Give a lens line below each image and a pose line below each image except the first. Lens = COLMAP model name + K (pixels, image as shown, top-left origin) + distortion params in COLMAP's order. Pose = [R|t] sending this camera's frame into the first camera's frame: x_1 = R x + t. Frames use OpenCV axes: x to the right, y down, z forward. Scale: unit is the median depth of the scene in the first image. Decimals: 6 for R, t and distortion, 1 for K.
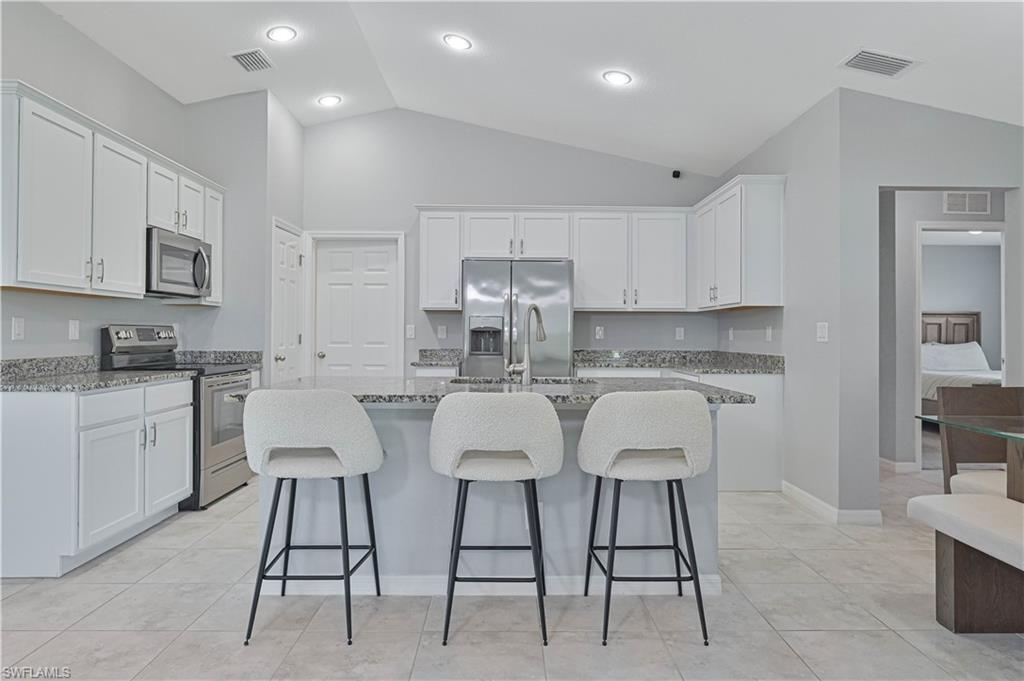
lens RADIAL K [[622.4, 0, 512.7], [0, 622.4, 332.1], [0, 0, 1]] dist [-0.004161, 0.002426]
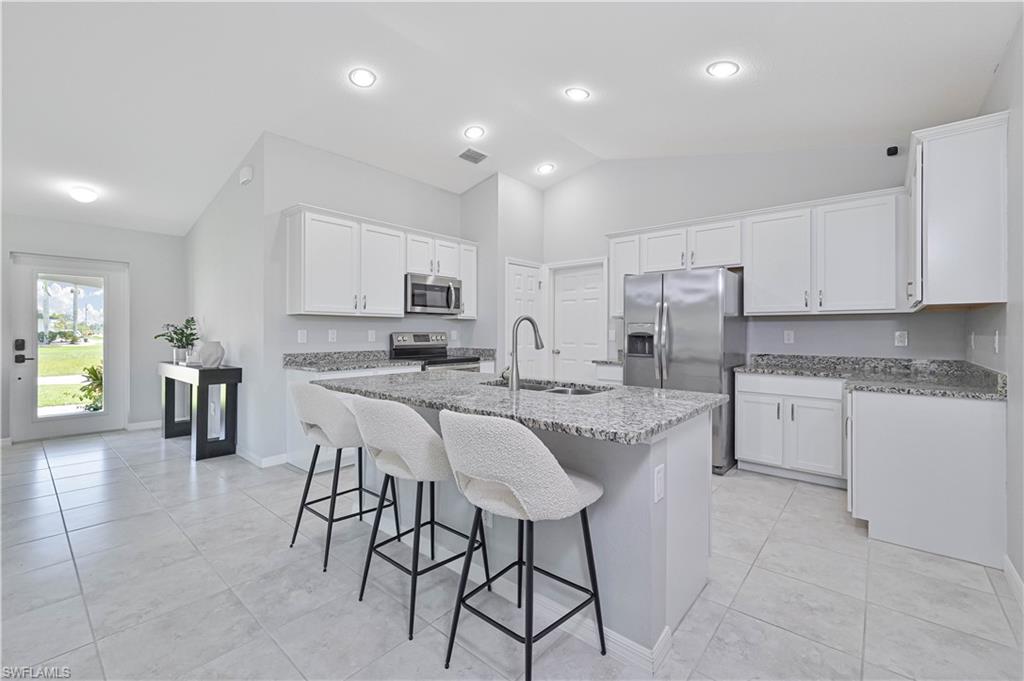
lens RADIAL K [[430.2, 0, 515.4], [0, 430.2, 332.3], [0, 0, 1]] dist [-0.000714, 0.000334]
pose [[0.754296, -0.002254, -0.656530, 0.301563], [0.003146, 0.999995, 0.000181, -0.009163], [0.656526, -0.002202, 0.754300, 0.253344]]
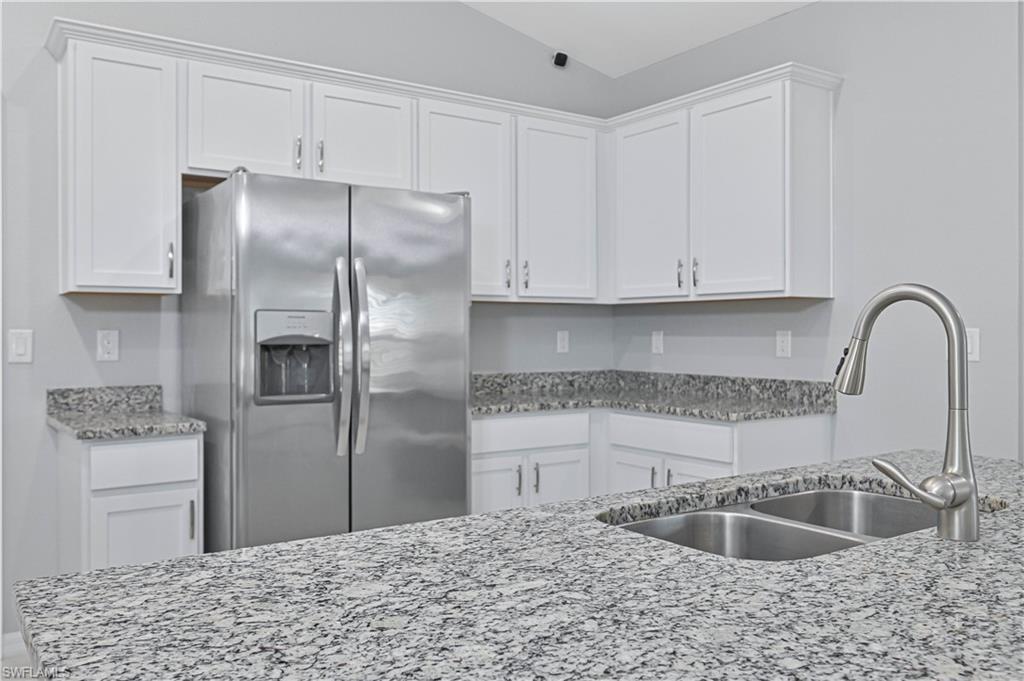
lens RADIAL K [[848.8, 0, 508.9], [0, 848.8, 333.4], [0, 0, 1]] dist [0.000279, -0.000267]
pose [[0.830306, -0.007347, 0.557259, -0.240965], [0.003455, 0.999962, 0.008036, -0.013702], [-0.557297, -0.004747, 0.830300, 0.447364]]
